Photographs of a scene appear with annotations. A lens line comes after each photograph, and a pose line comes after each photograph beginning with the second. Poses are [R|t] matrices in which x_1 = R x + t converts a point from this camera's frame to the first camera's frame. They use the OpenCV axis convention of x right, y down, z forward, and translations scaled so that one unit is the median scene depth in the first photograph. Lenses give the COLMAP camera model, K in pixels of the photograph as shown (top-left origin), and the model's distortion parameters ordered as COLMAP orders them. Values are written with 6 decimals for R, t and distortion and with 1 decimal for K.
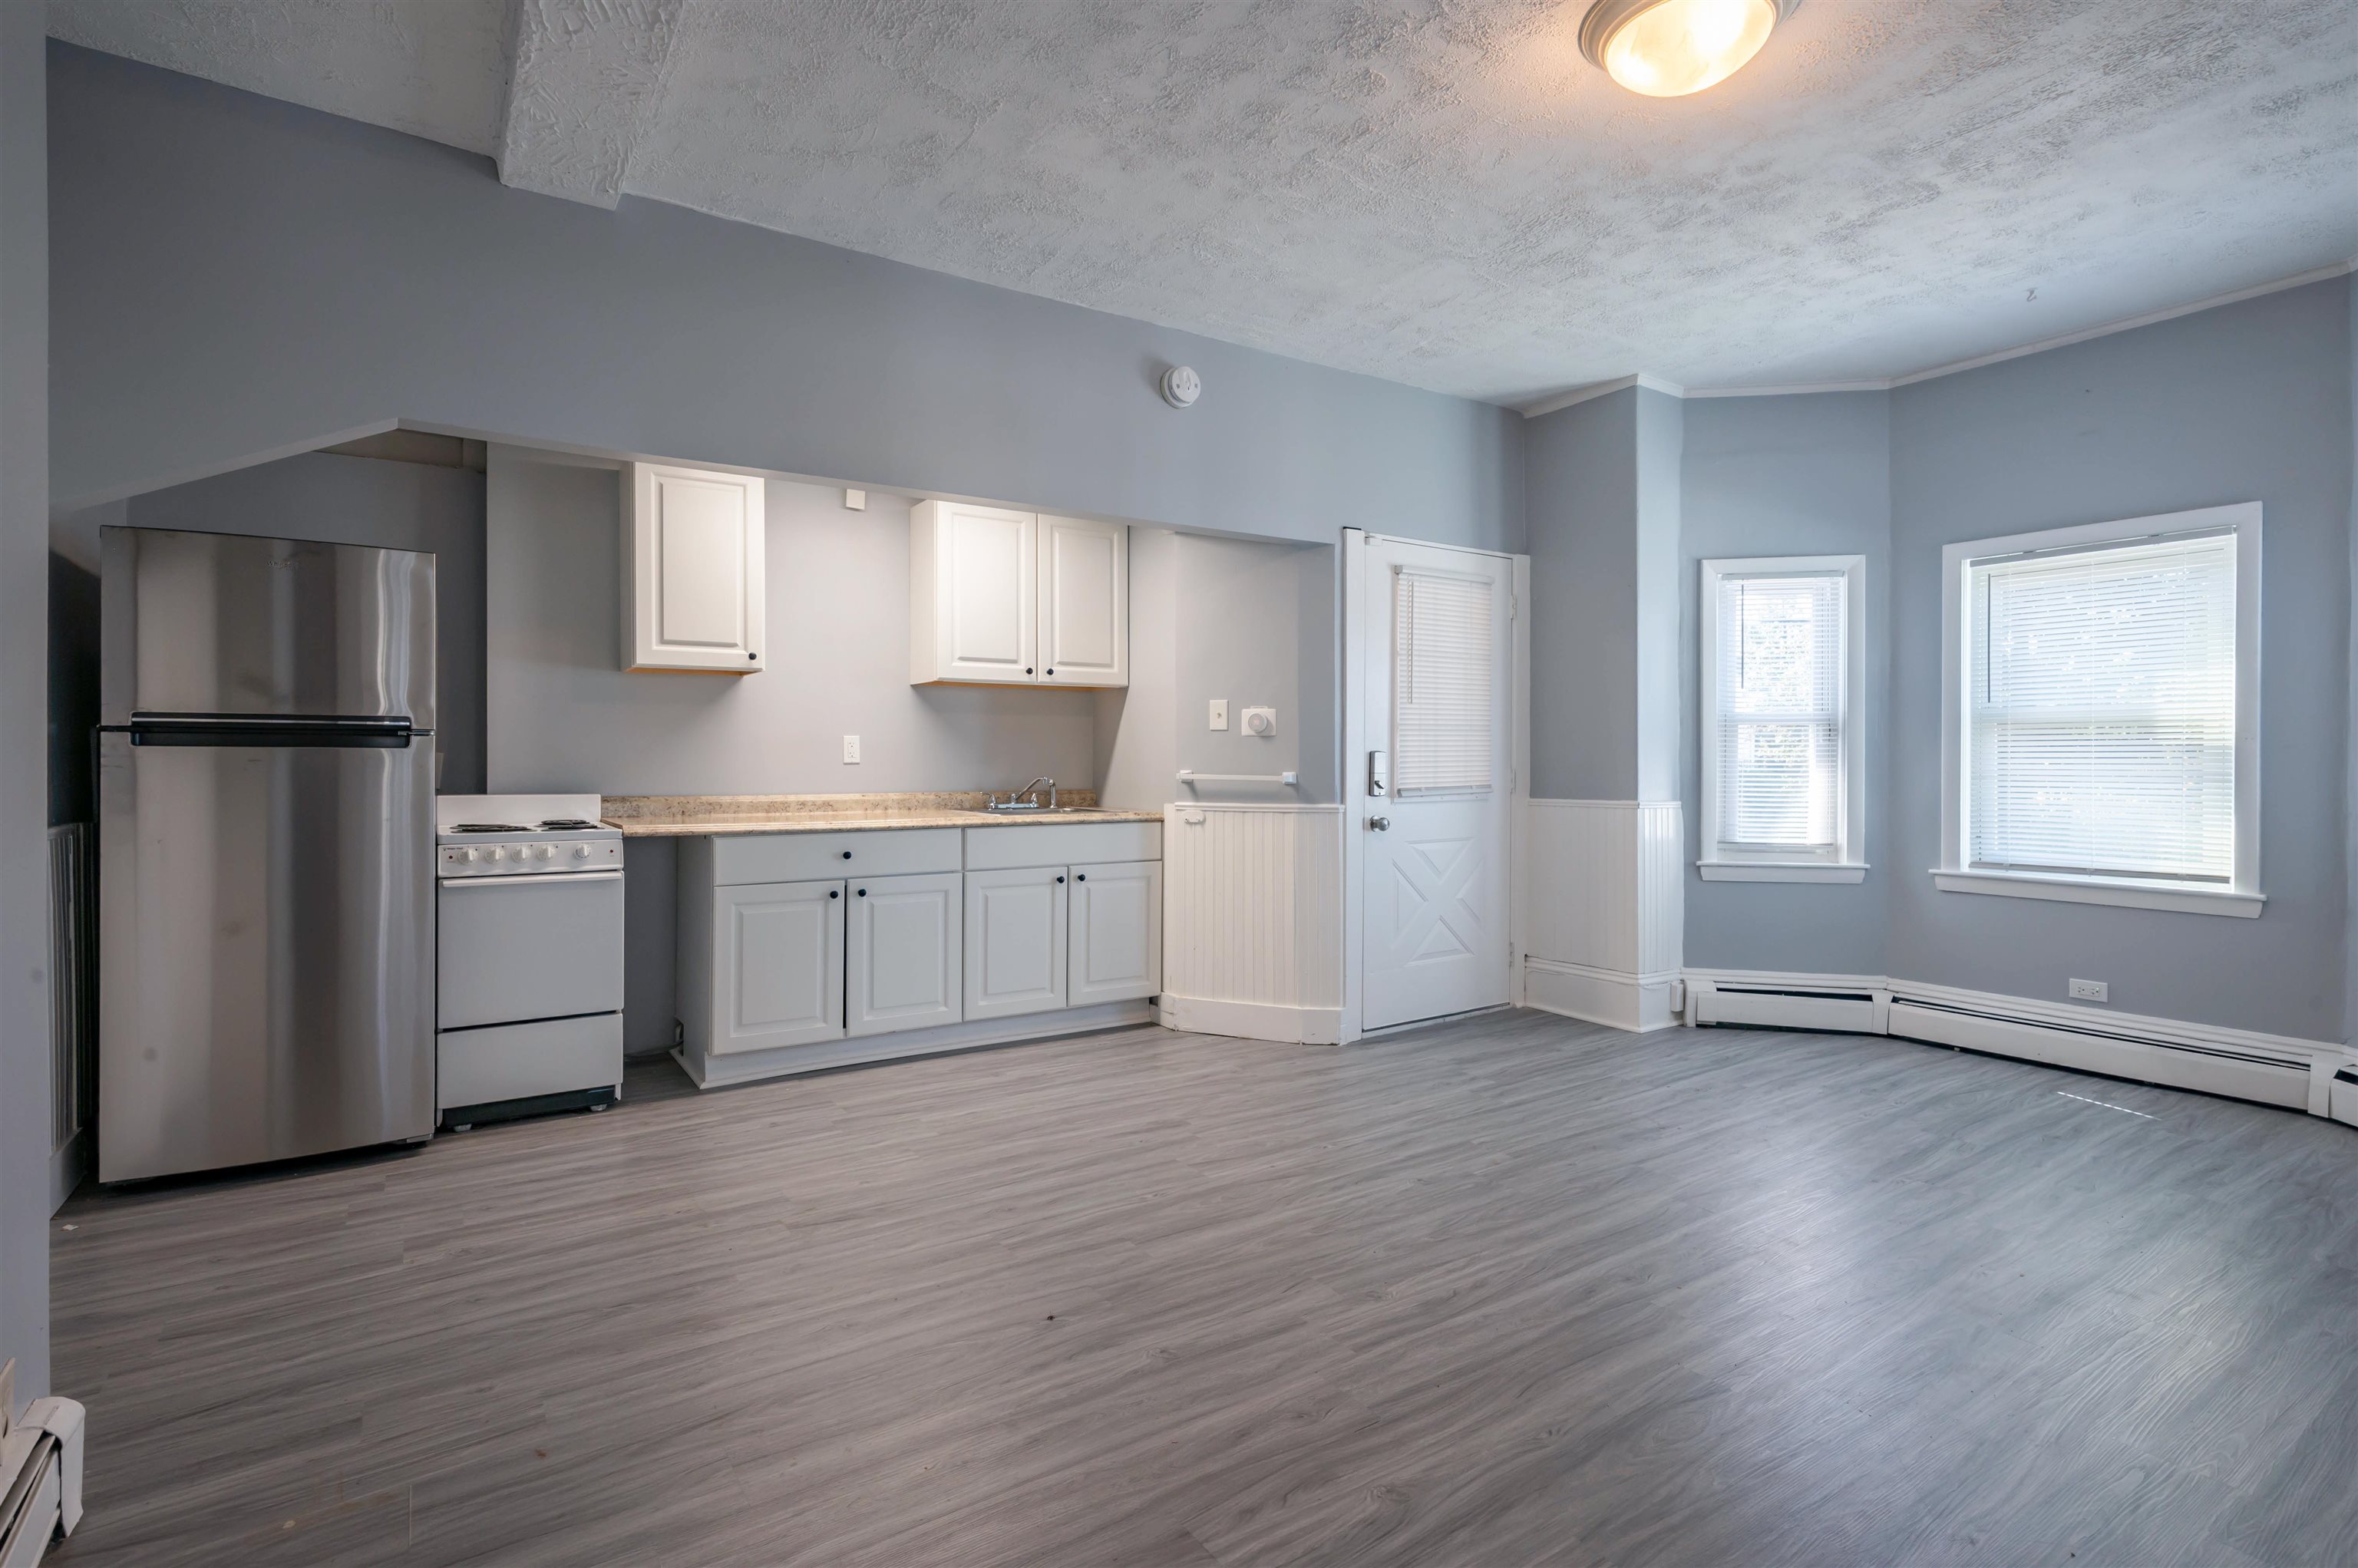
lens RADIAL K [[1122.5, 0, 1170.1], [0, 1122.5, 767.6], [0, 0, 1]] dist [-0.001277, 0.000040]
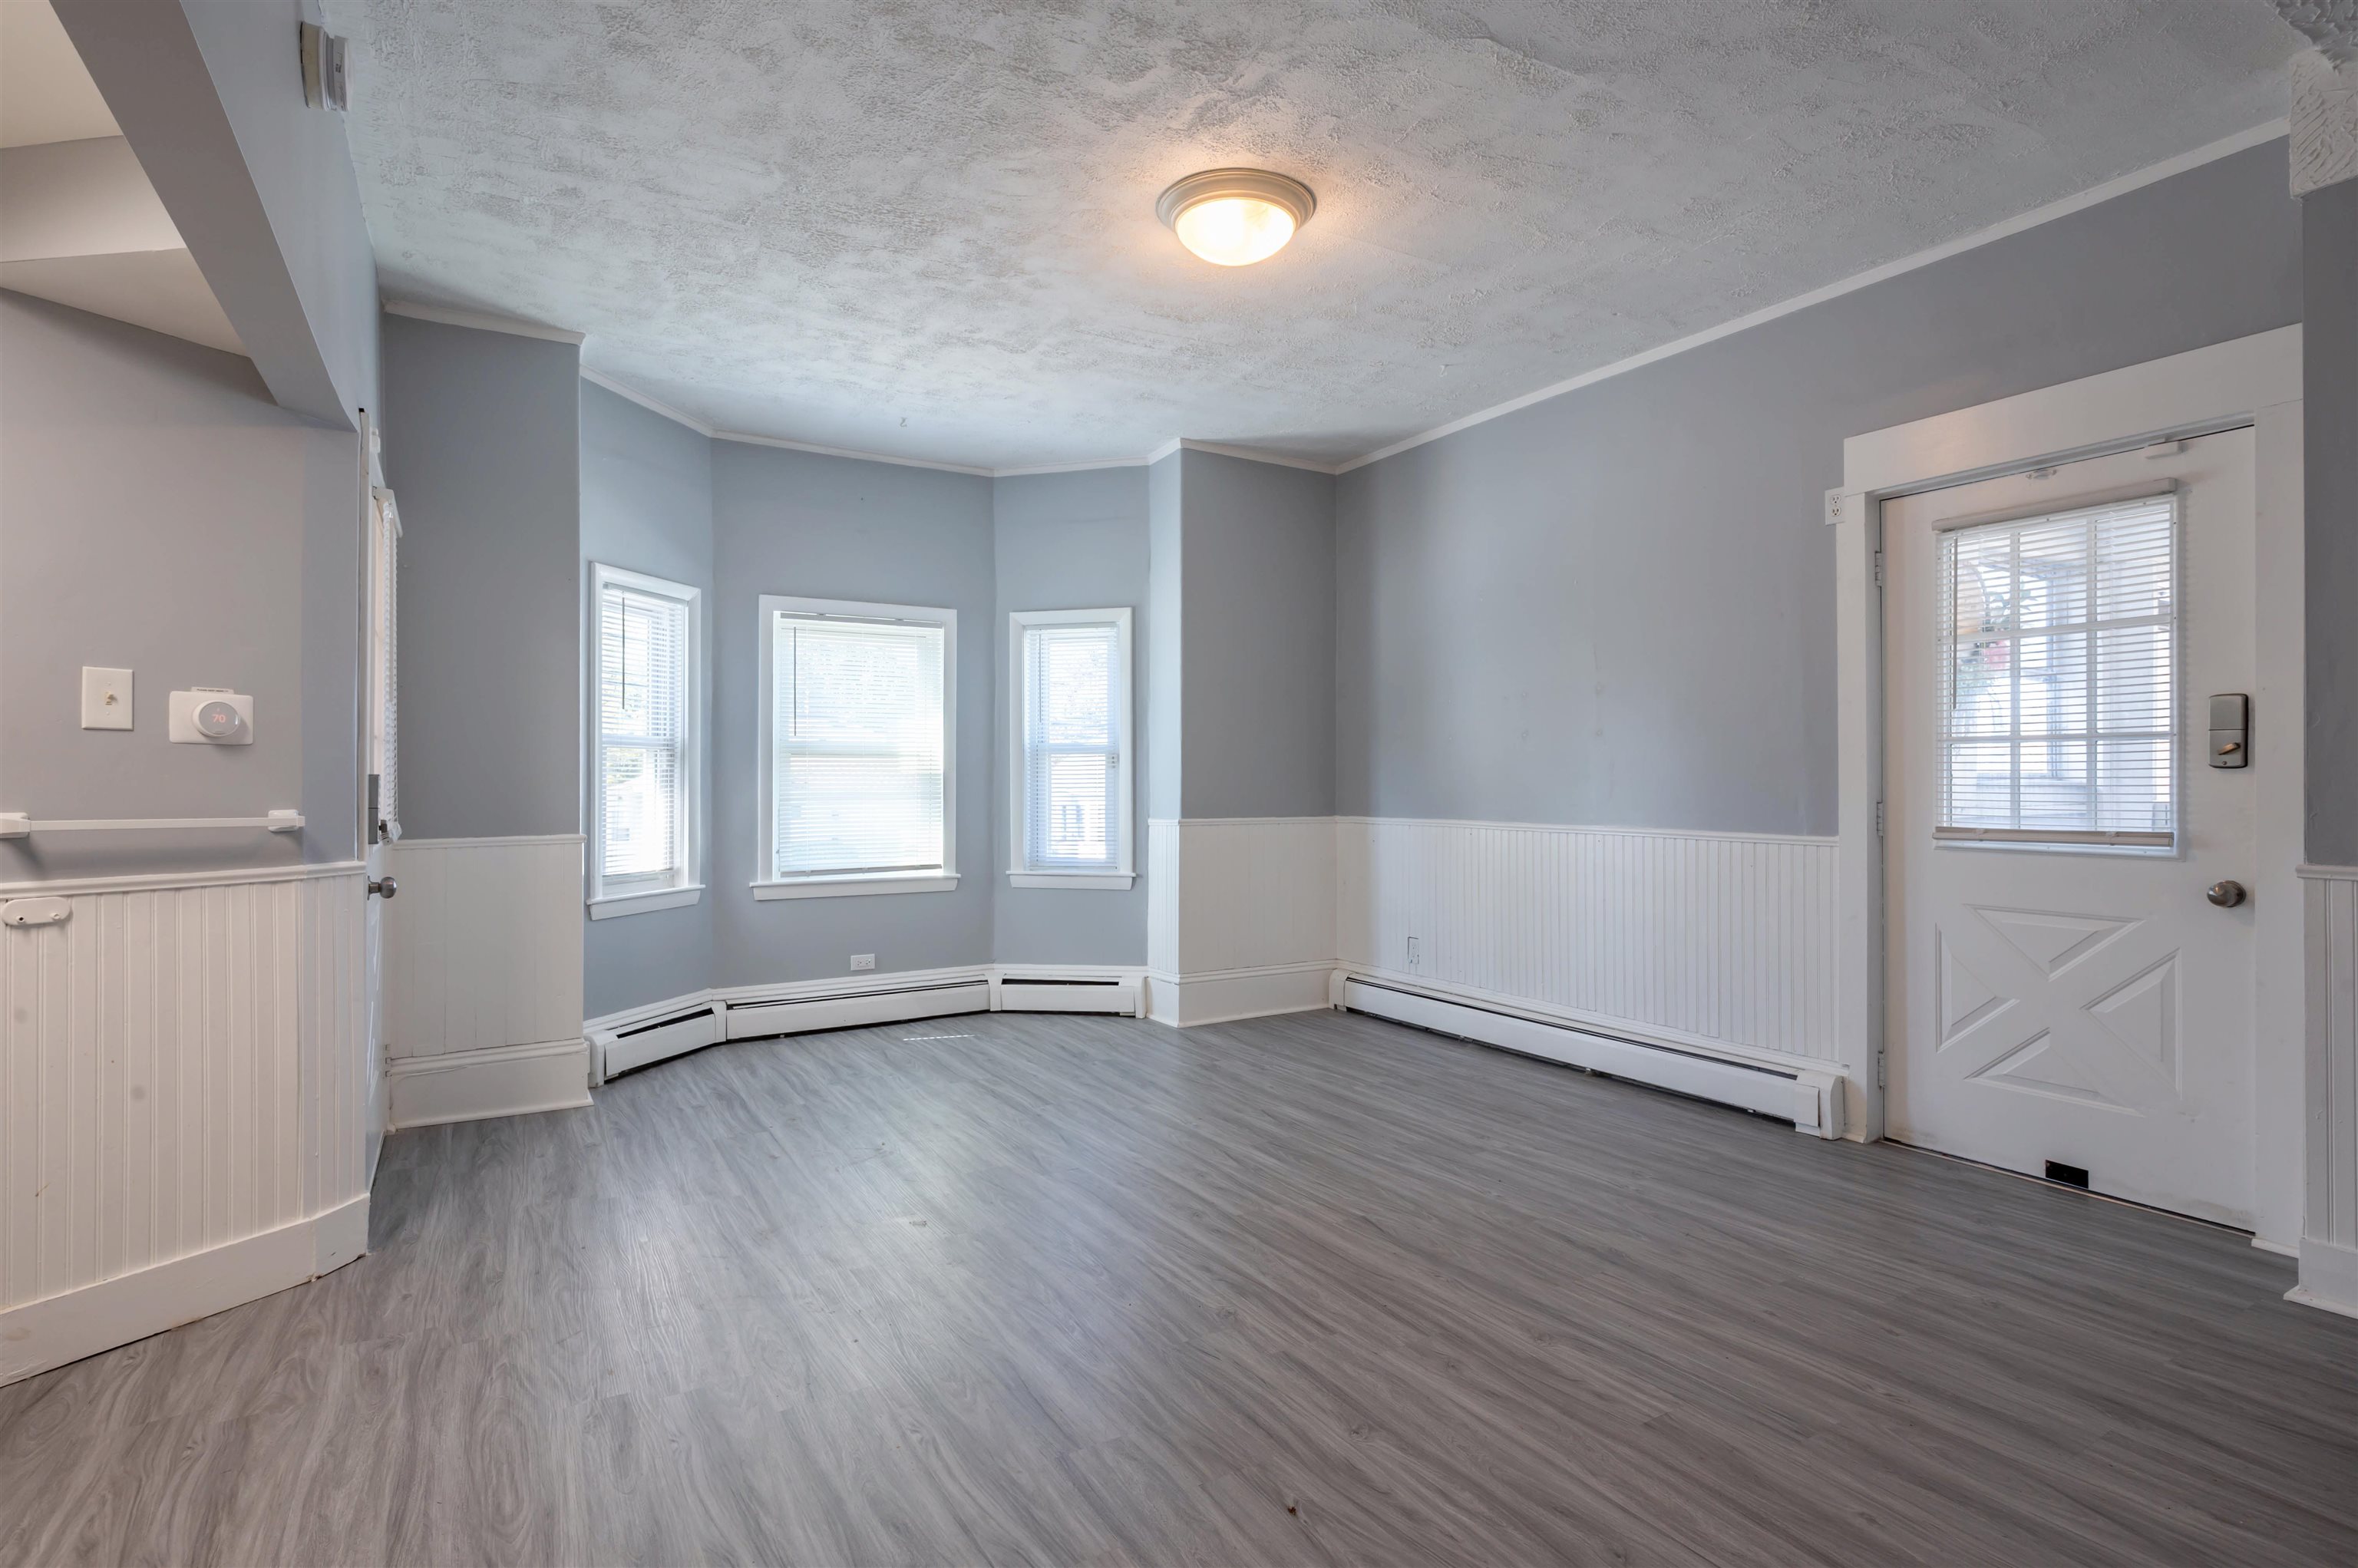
lens RADIAL K [[1161.2, 0, 1179.0], [0, 1161.2, 784.0], [0, 0, 1]] dist [-0.000079, 0.000485]
pose [[0.043976, -0.002848, 0.999029, -0.501425], [0.011418, 0.999932, 0.002348, -0.005954], [-0.998967, 0.011304, 0.044006, 0.575655]]
